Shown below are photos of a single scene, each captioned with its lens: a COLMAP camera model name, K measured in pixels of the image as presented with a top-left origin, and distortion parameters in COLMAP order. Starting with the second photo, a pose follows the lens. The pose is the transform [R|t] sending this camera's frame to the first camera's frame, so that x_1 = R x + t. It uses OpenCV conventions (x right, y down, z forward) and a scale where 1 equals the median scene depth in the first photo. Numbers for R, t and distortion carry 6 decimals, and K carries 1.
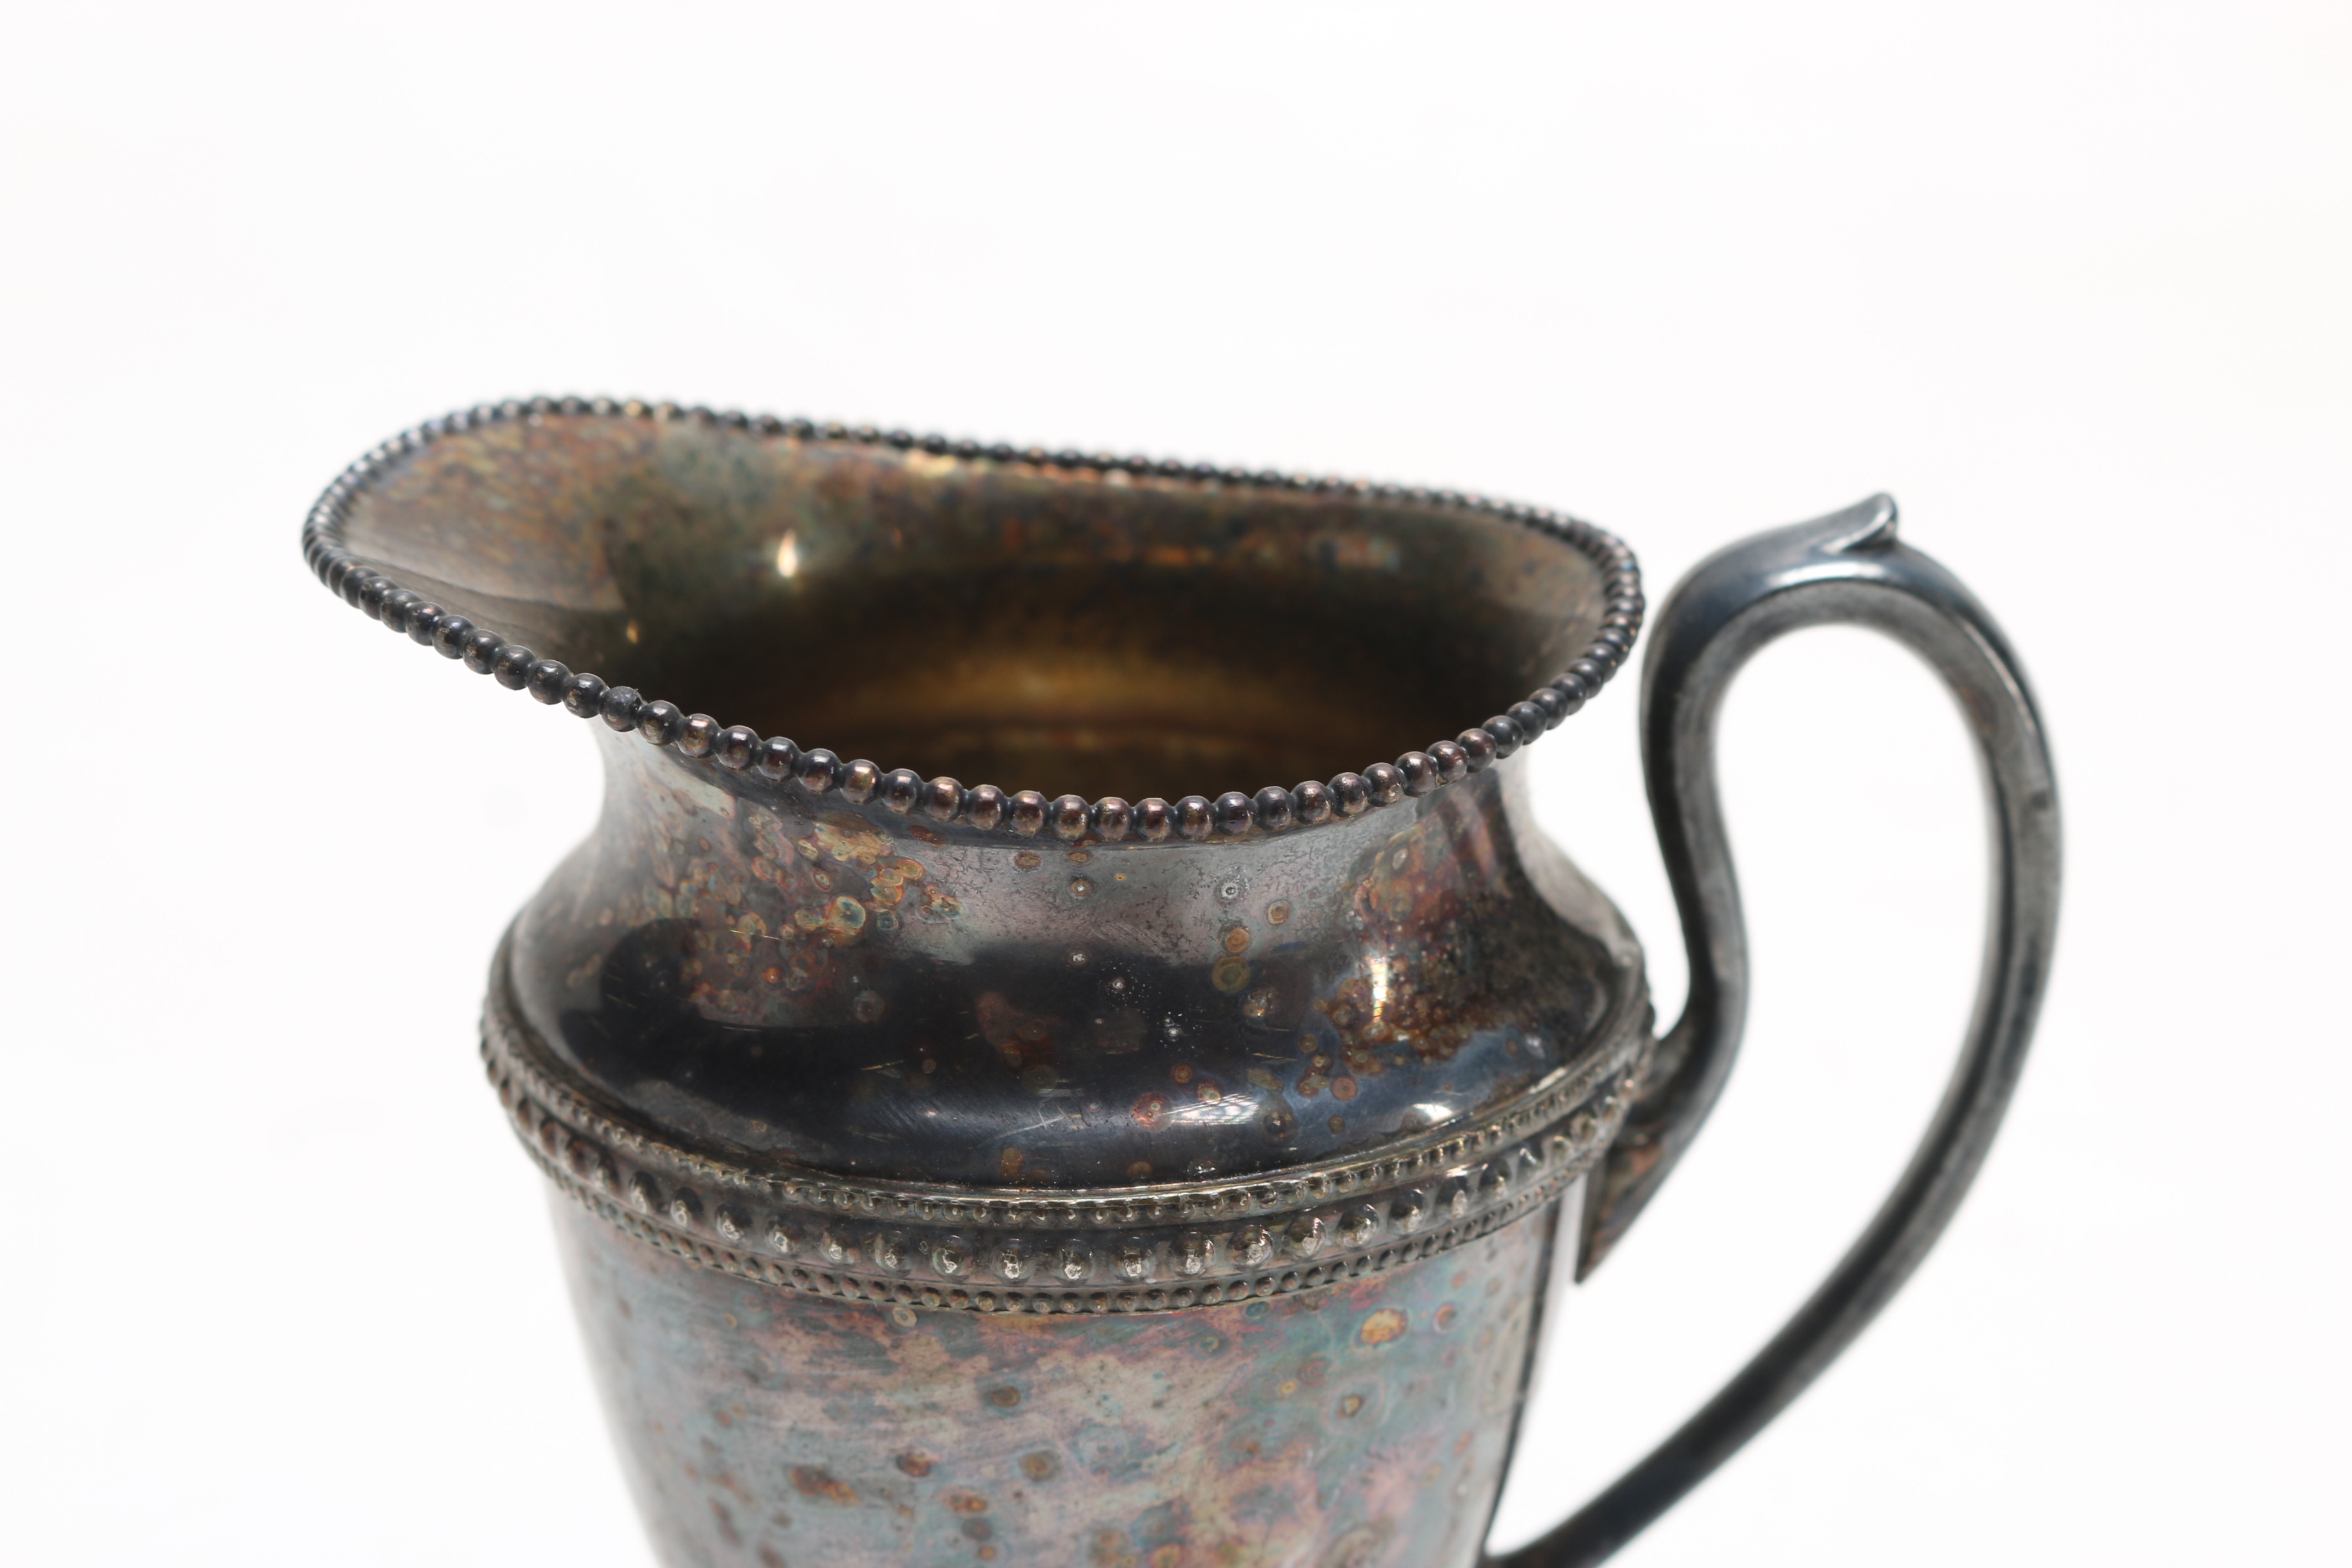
lens RADIAL K [[4874.1, 0, 1170.0], [0, 4874.1, 777.6], [0, 0, 1]] dist [-0.123171, 0.000000]
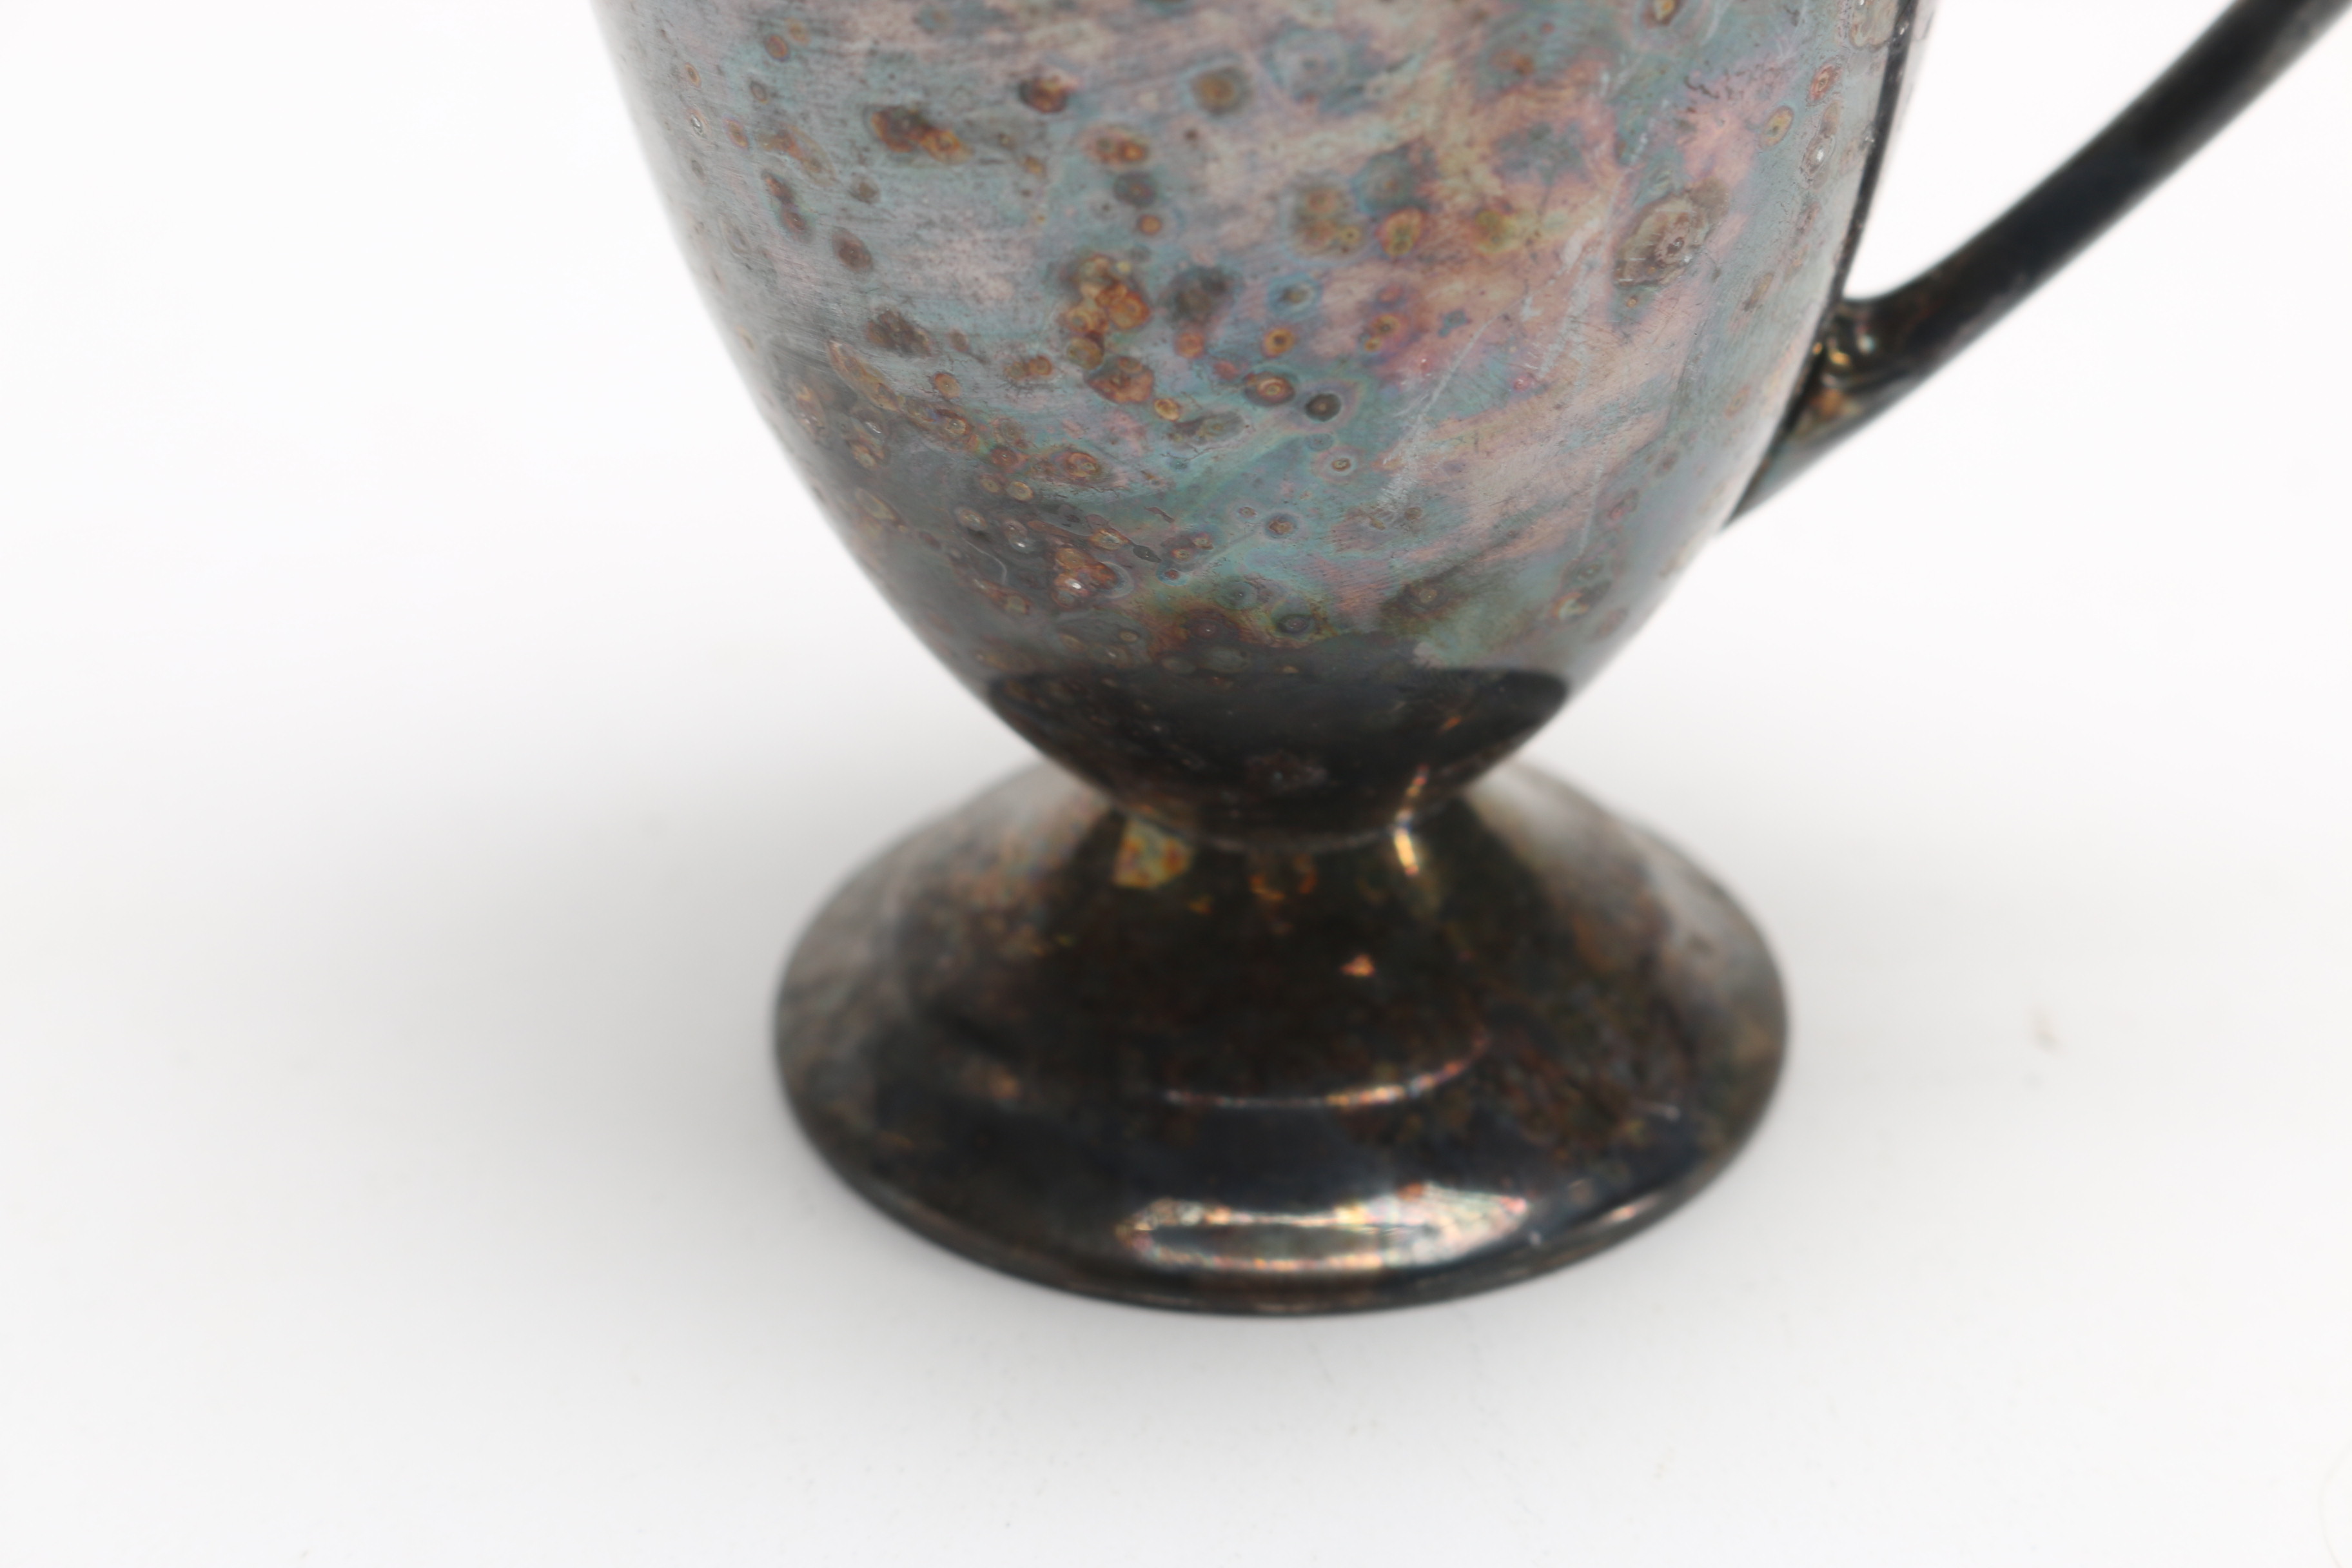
lens RADIAL K [[5812.9, 0, 1185.9], [0, 5812.9, 781.7], [0, 0, 1]] dist [0.090066, 0.000000]
pose [[0.998938, -0.006892, -0.045560, 0.005823], [0.014637, 0.985000, 0.171930, 0.092419], [0.043692, -0.172414, 0.984055, 0.146399]]
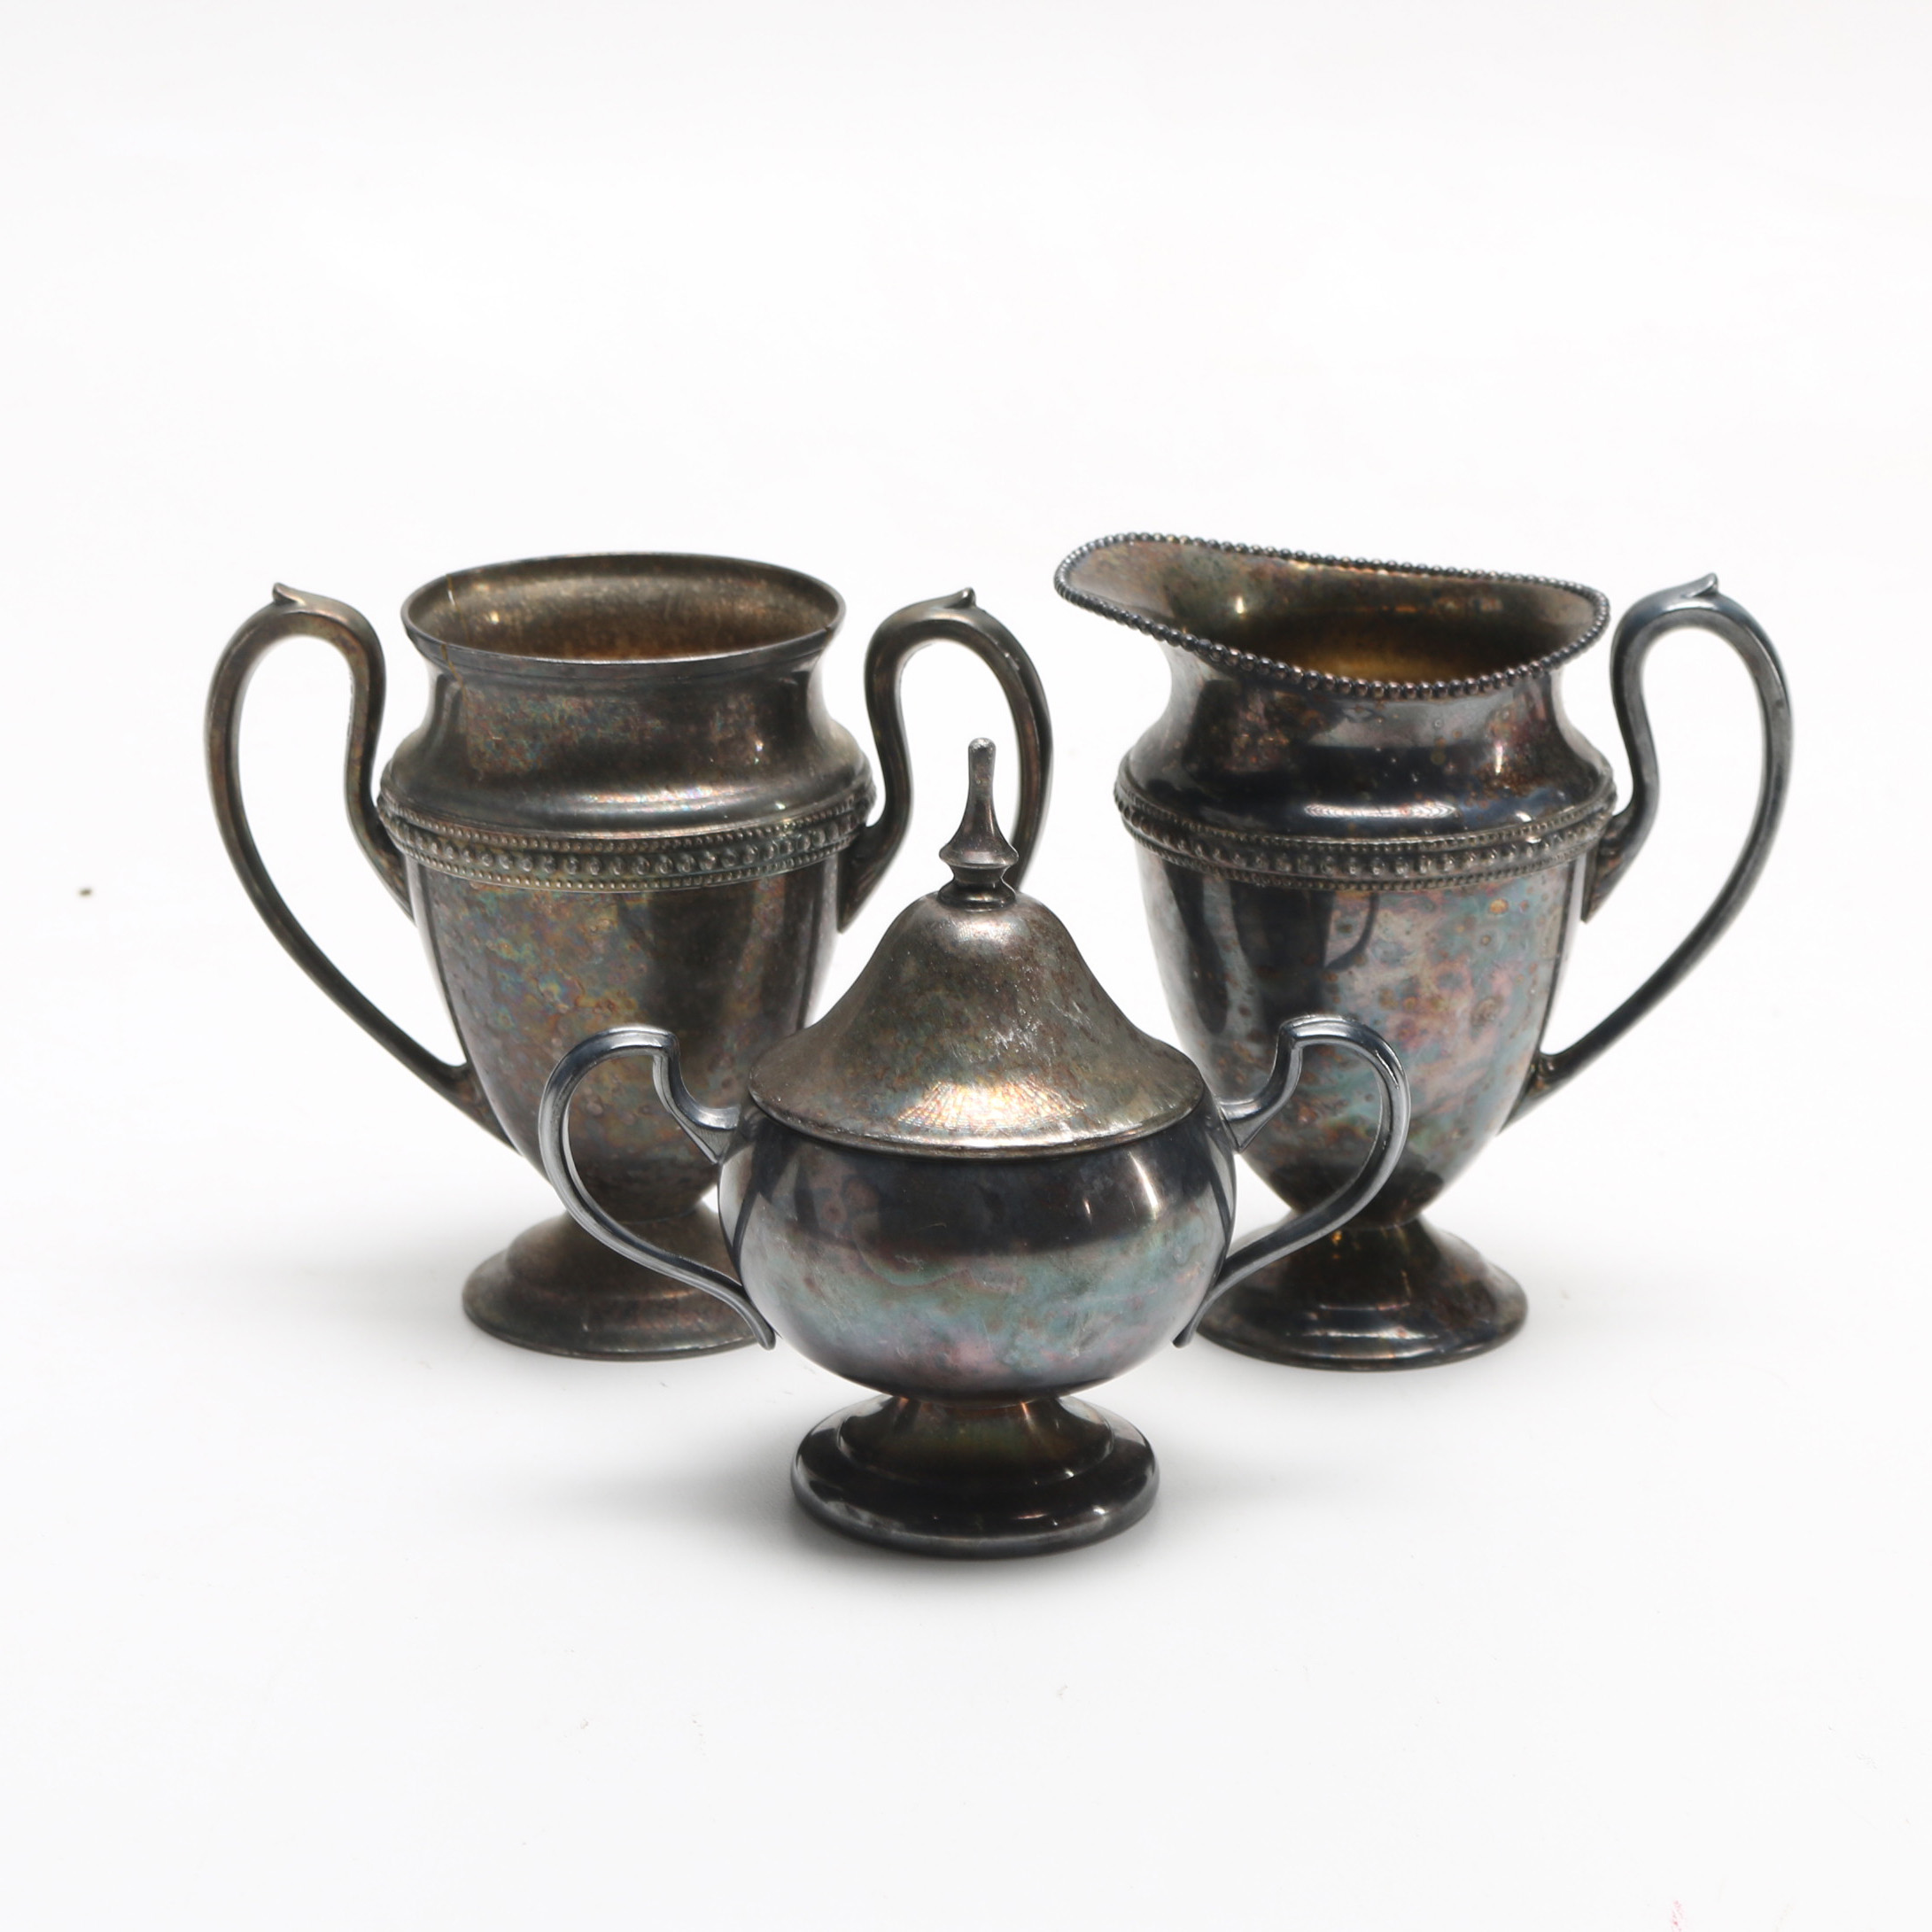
lens RADIAL K [[5284.4, 0, 969.4], [0, 5284.4, 967.0], [0, 0, 1]] dist [-0.100083, 0.000000]
pose [[0.997985, 0.005378, -0.063229, -0.053450], [-0.006108, 0.999917, -0.011361, 0.172405], [0.063162, 0.011724, 0.997934, -1.654277]]
